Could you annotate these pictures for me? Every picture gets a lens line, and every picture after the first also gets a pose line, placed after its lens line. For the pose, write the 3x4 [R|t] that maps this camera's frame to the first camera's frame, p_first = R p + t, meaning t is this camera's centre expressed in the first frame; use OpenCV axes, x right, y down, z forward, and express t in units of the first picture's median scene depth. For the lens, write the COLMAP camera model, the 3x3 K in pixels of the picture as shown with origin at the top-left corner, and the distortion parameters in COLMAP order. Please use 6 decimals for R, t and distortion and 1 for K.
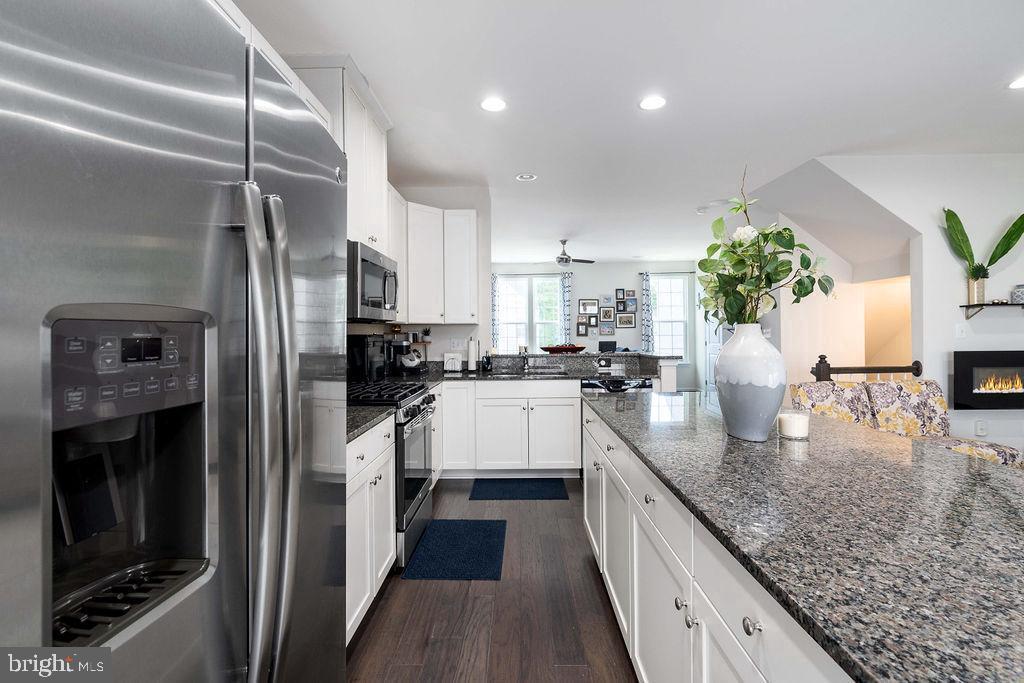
lens RADIAL K [[483.2, 0, 513.9], [0, 483.2, 347.1], [0, 0, 1]] dist [-0.001581, 0.000344]
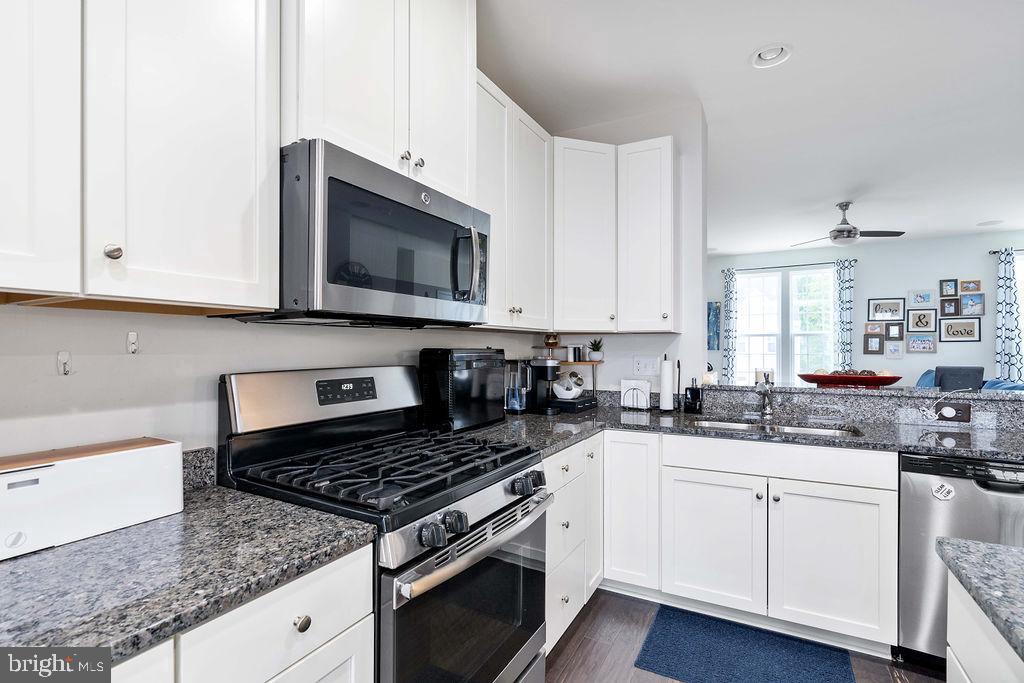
lens RADIAL K [[483.2, 0, 513.9], [0, 483.2, 347.1], [0, 0, 1]] dist [-0.001581, 0.000344]
pose [[0.884911, 0.007924, -0.465693, 0.024865], [-0.021619, 0.999476, -0.024074, -0.011074], [0.465258, 0.031371, 0.884619, 0.372147]]
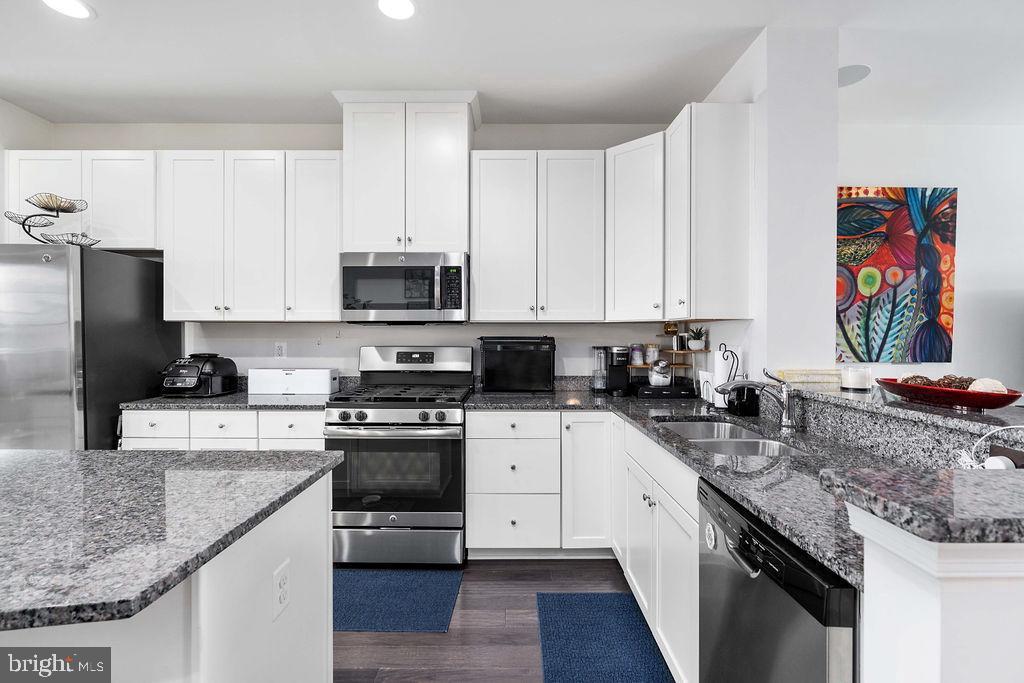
lens RADIAL K [[483.2, 0, 513.9], [0, 483.2, 347.1], [0, 0, 1]] dist [-0.001581, 0.000344]
pose [[0.010403, 0.027320, -0.999573, 0.442766], [-0.031268, 0.999147, 0.026983, -0.023409], [0.999457, 0.030974, 0.011248, 0.760213]]
